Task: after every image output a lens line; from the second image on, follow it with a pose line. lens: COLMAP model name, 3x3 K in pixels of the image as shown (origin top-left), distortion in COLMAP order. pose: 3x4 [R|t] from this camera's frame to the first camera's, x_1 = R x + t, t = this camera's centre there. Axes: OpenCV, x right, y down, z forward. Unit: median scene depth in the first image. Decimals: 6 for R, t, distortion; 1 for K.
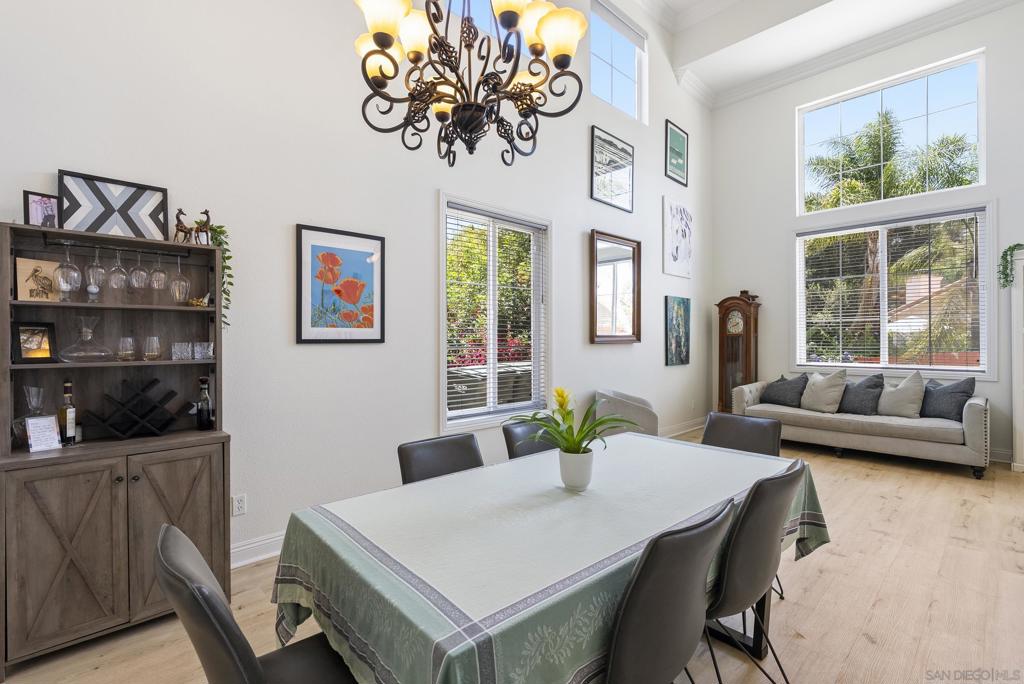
lens RADIAL K [[465.0, 0, 509.4], [0, 465.0, 339.0], [0, 0, 1]] dist [-0.003706, 0.000692]
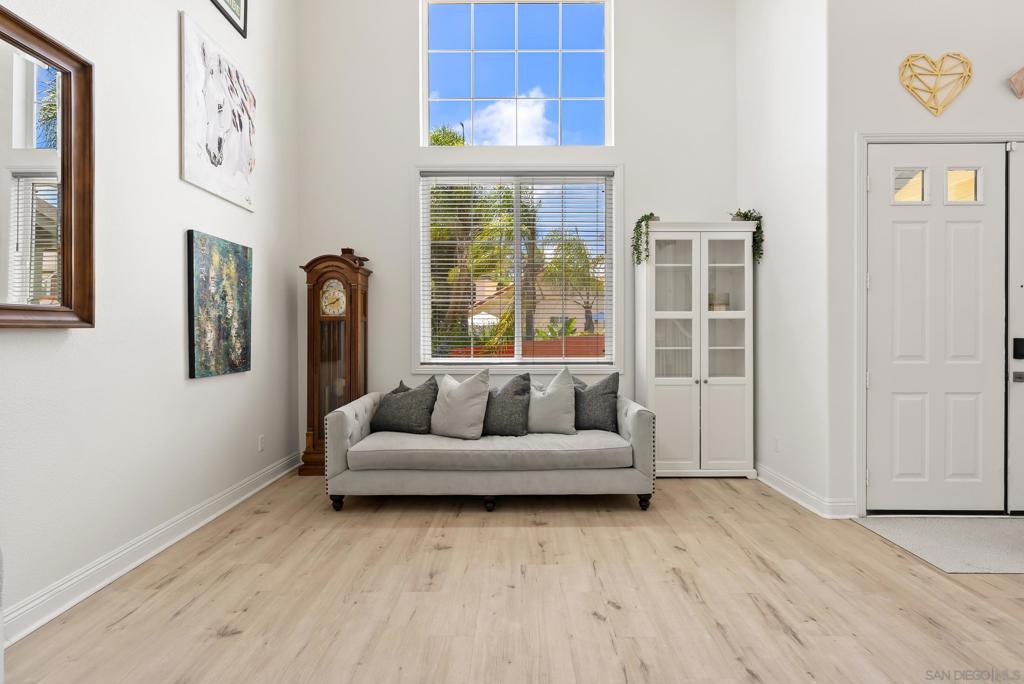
lens RADIAL K [[465.0, 0, 510.3], [0, 465.0, 332.8], [0, 0, 1]] dist [-0.003706, 0.000692]
pose [[0.695778, 0.000293, 0.718257, 0.225553], [-0.001031, 0.999999, 0.000591, 0.010531], [-0.718256, -0.001152, 0.695778, 0.439789]]
